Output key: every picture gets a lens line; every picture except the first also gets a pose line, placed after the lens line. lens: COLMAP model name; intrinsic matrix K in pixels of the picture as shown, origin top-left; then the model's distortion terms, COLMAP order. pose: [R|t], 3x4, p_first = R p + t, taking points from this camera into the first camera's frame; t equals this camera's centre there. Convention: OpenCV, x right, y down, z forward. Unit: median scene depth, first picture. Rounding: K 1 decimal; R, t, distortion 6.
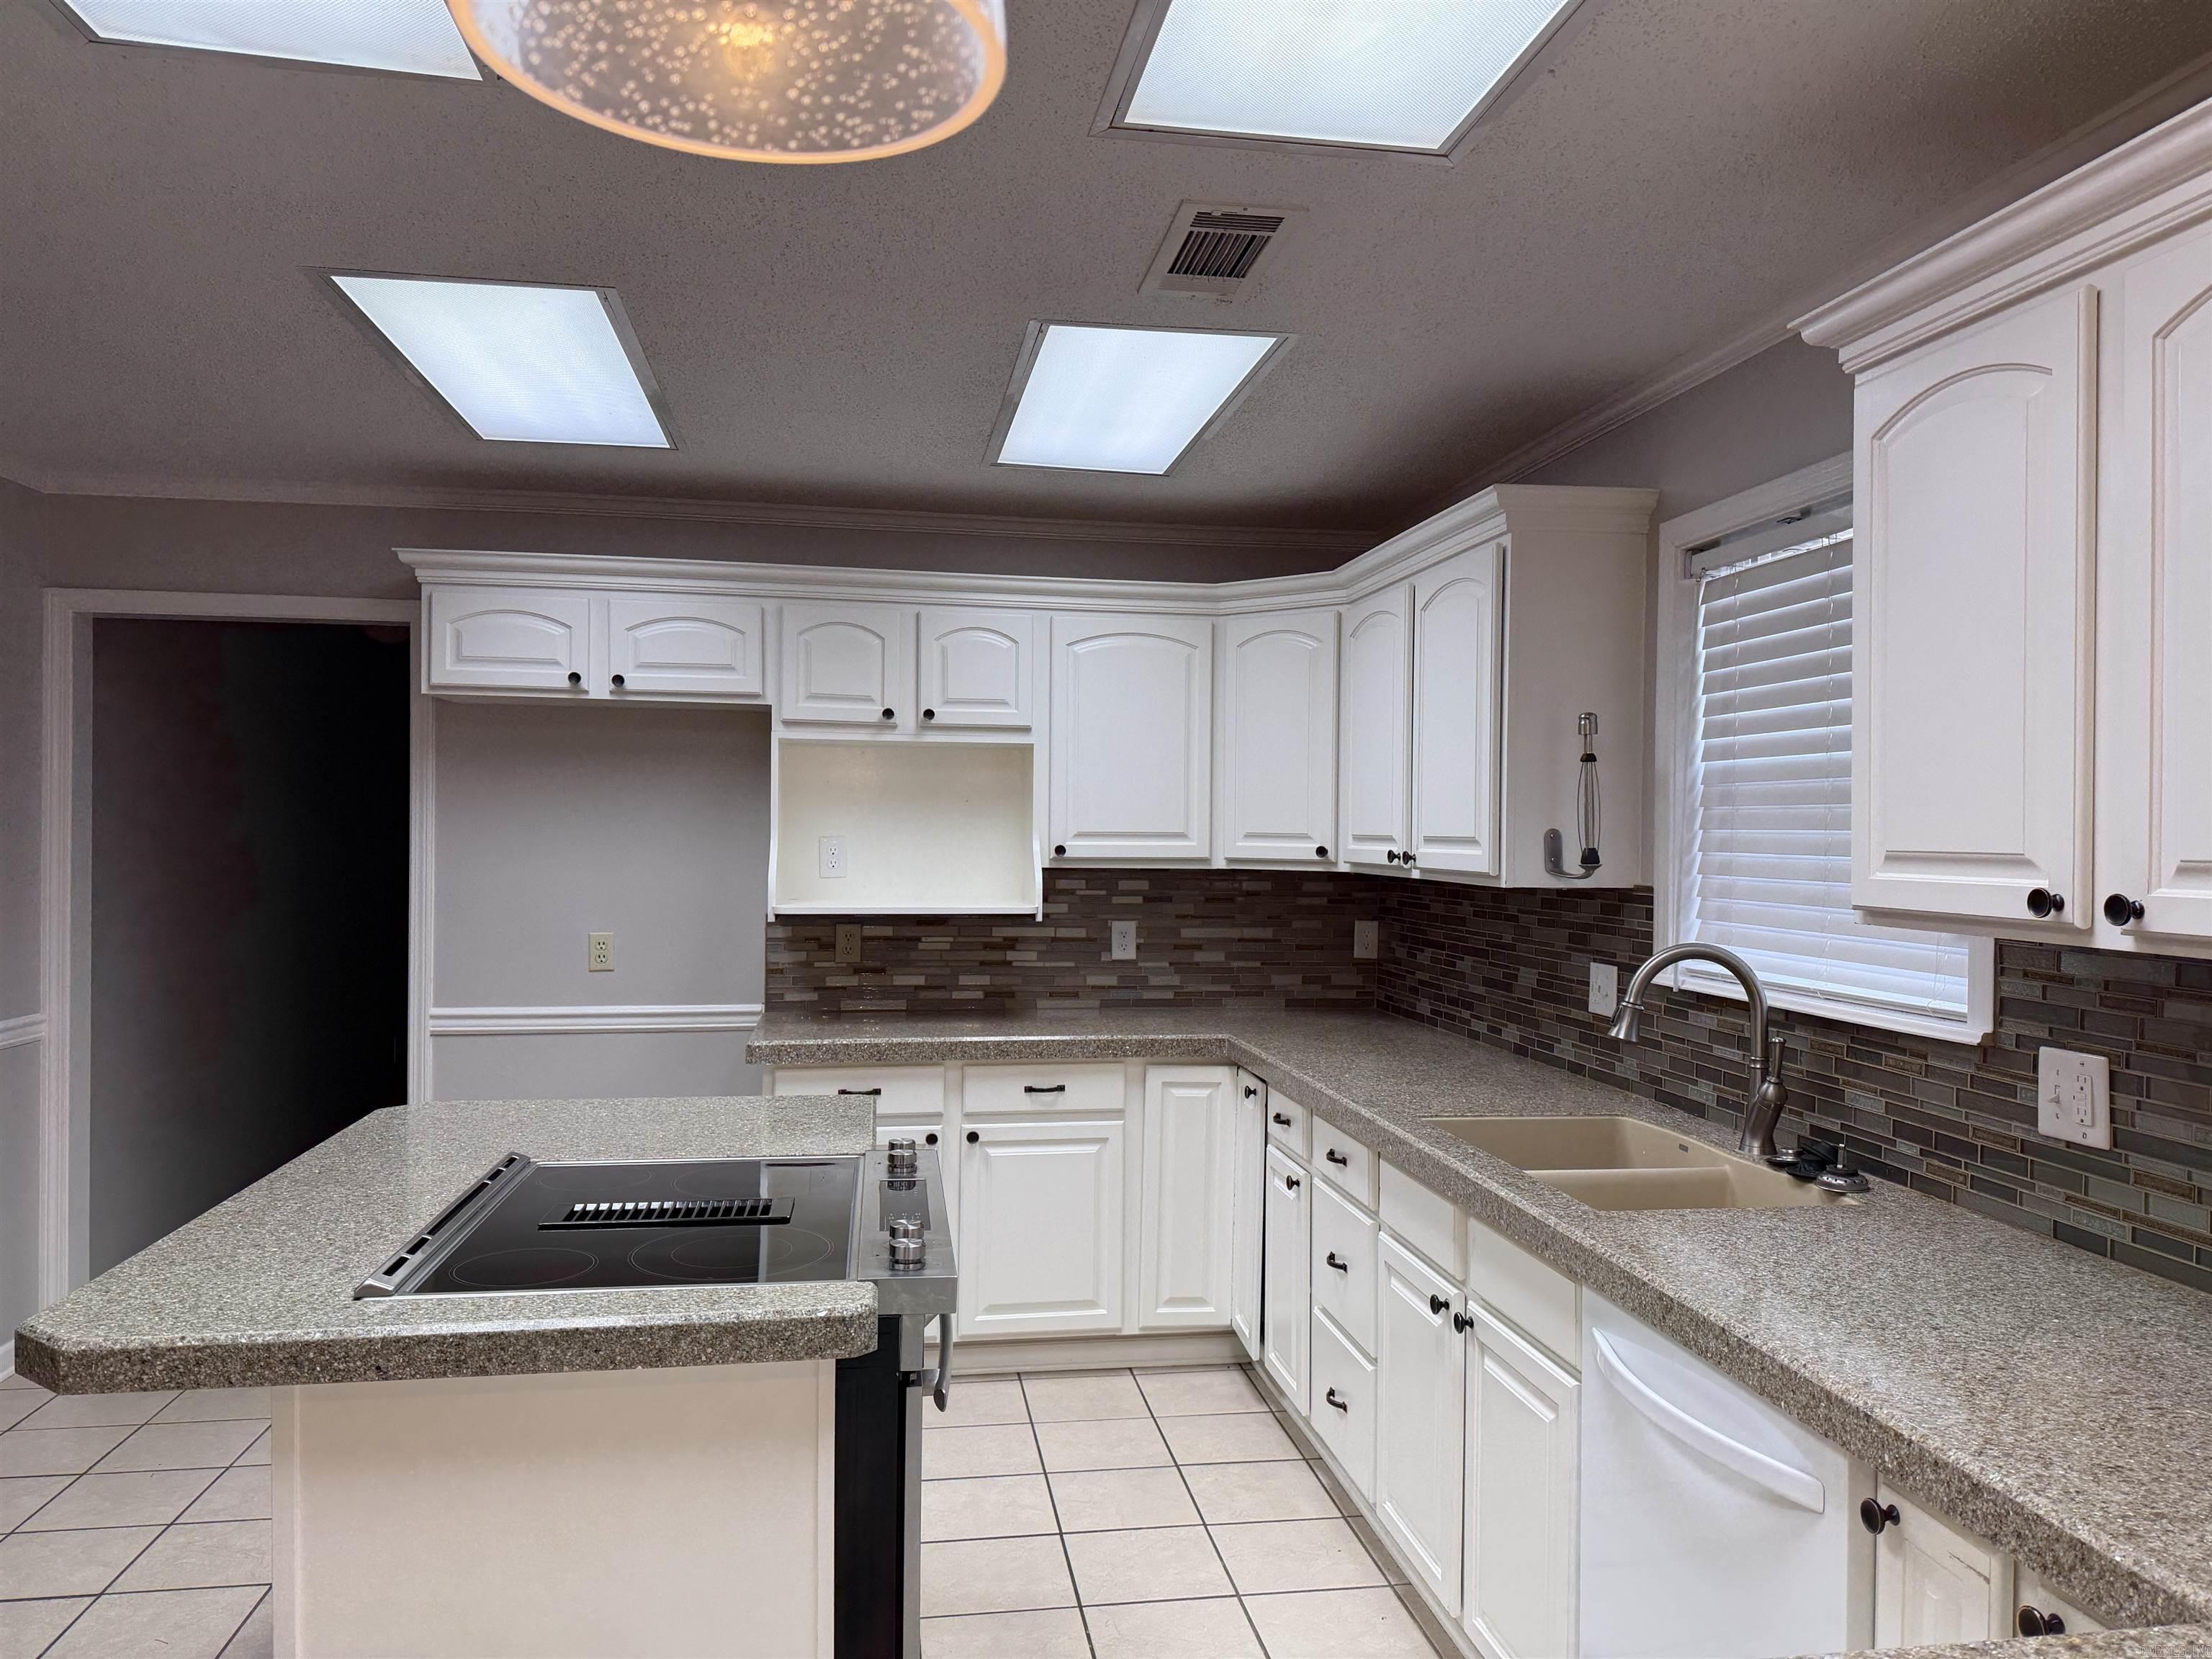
lens RADIAL K [[1551.0, 0, 1127.5], [0, 1551.0, 842.7], [0, 0, 1]] dist [0.082841, -0.107817]
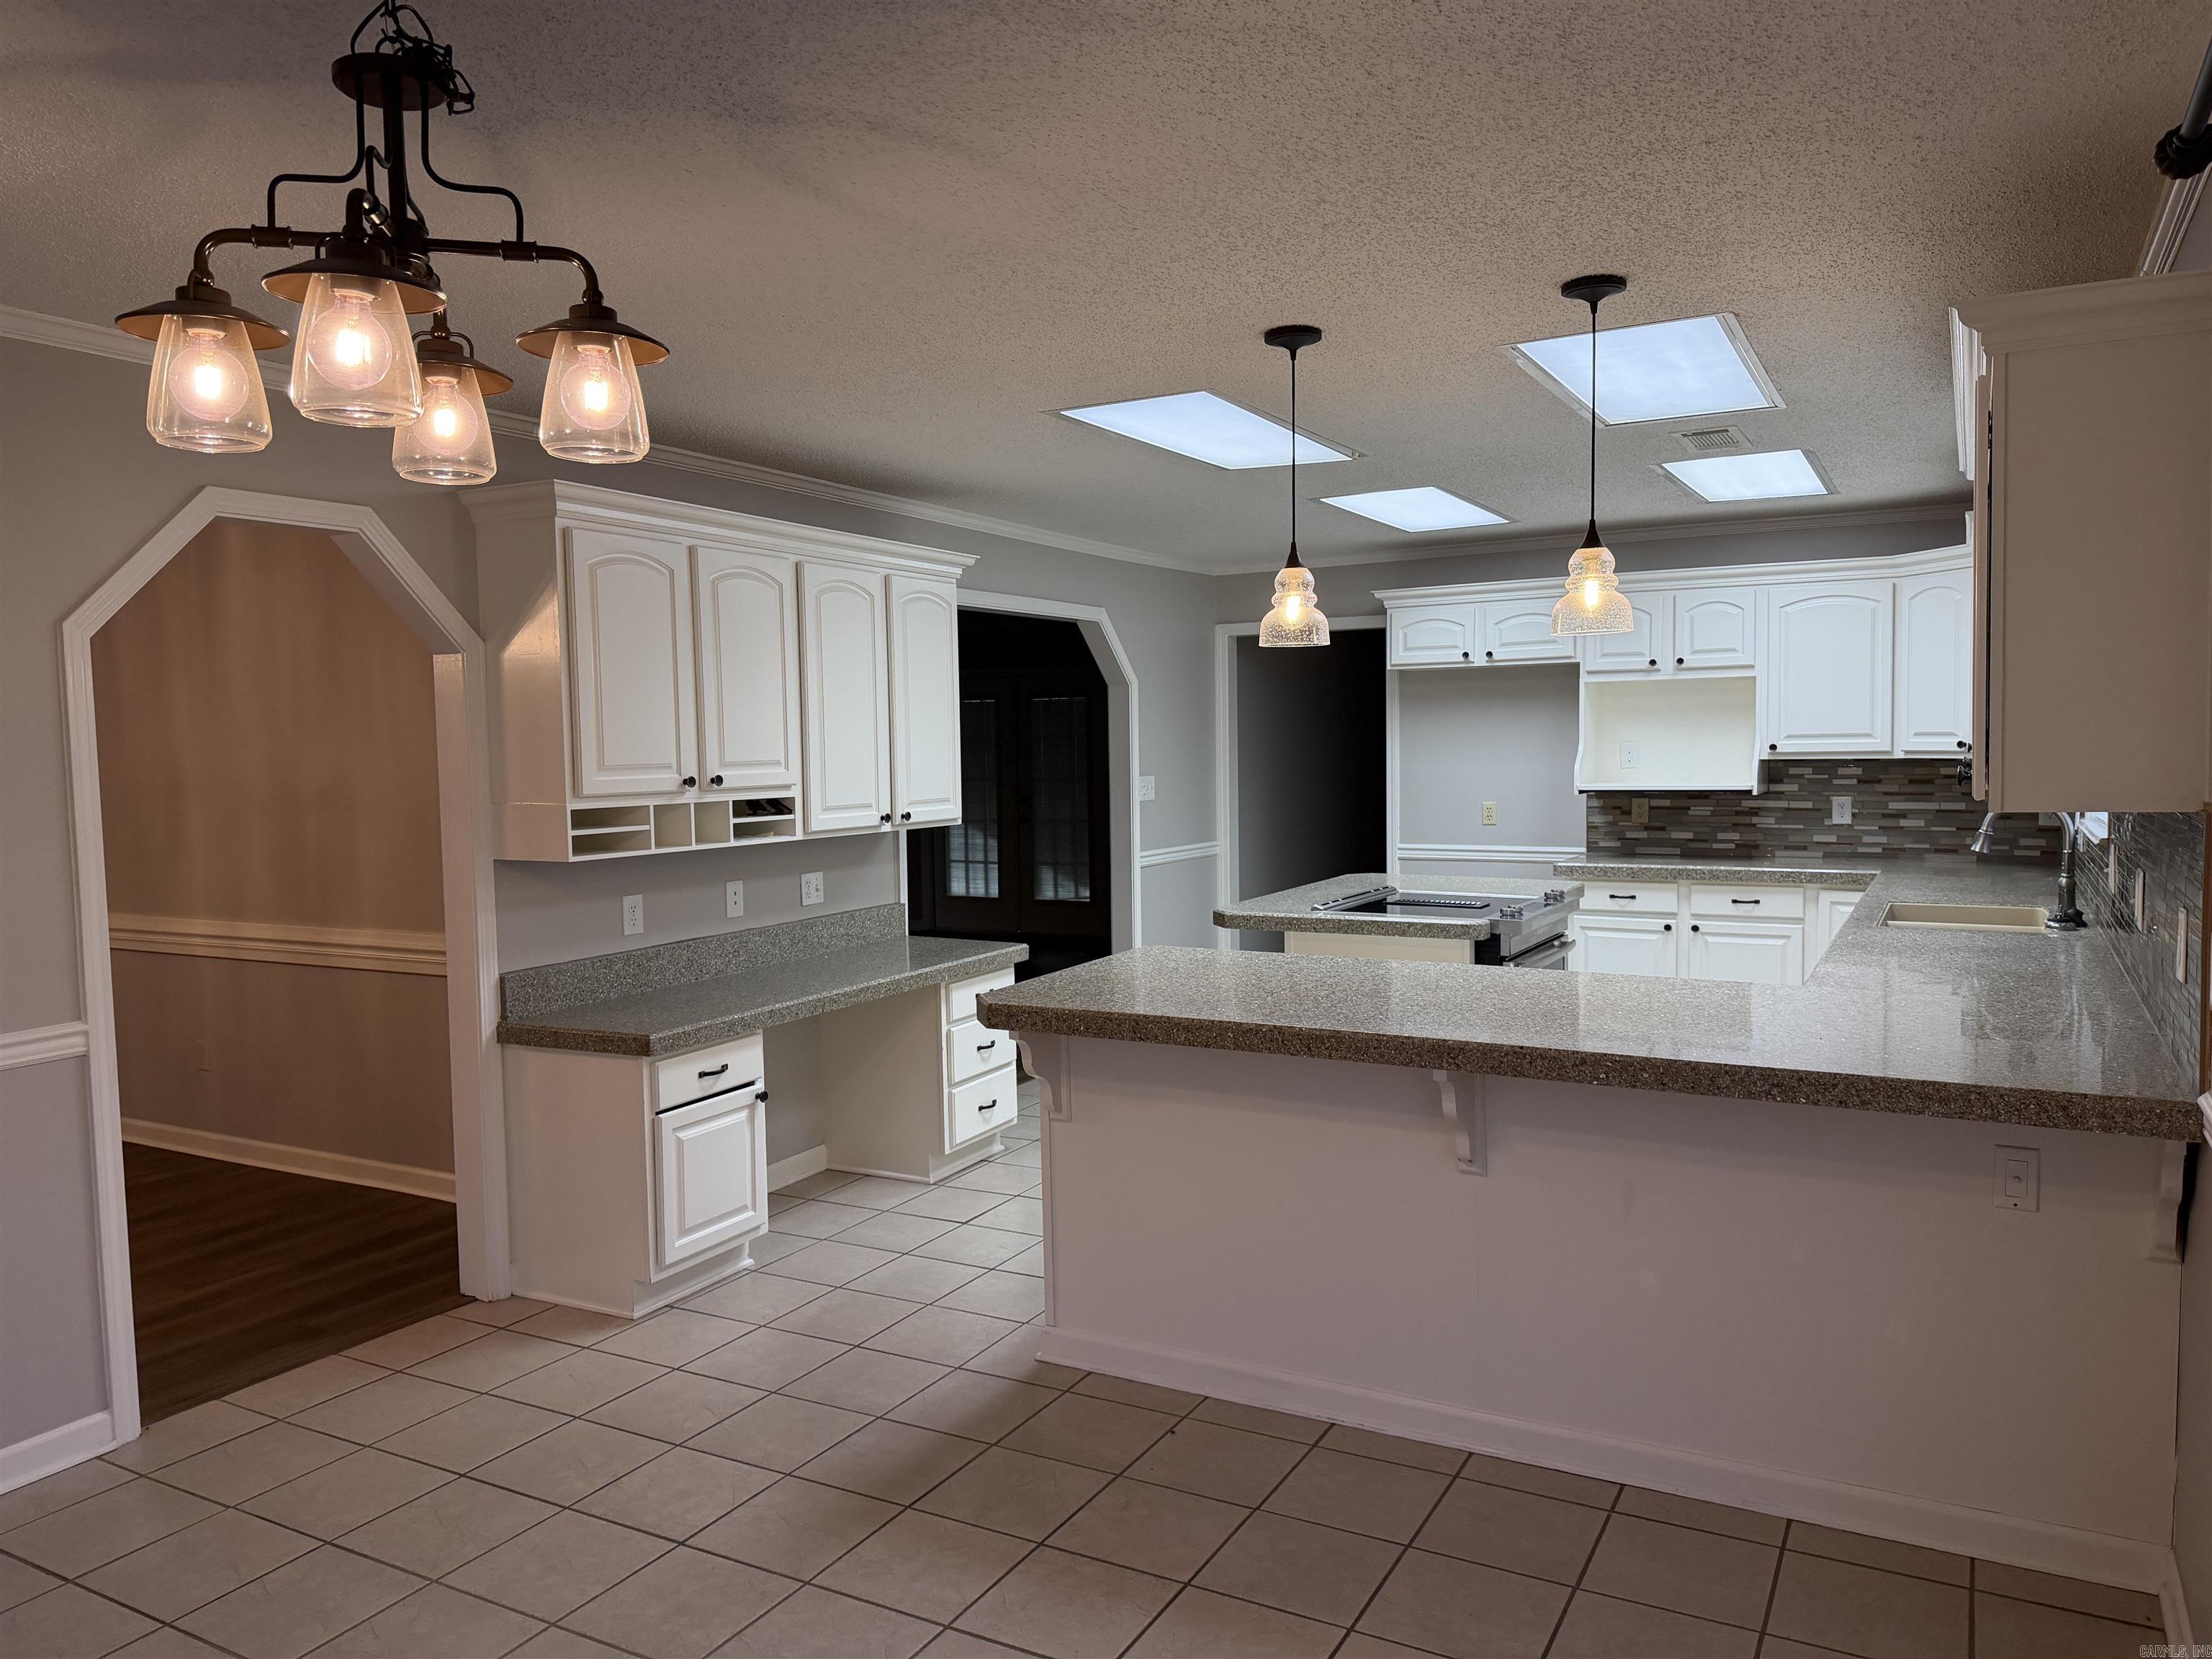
lens RADIAL K [[1551.0, 0, 1070.3], [0, 1551.0, 834.1], [0, 0, 1]] dist [0.082841, -0.107817]
pose [[0.767995, 0.015530, -0.640268, 0.426797], [0.019003, 0.998713, 0.047018, 0.004273], [0.640174, -0.048277, 0.766711, -0.627247]]
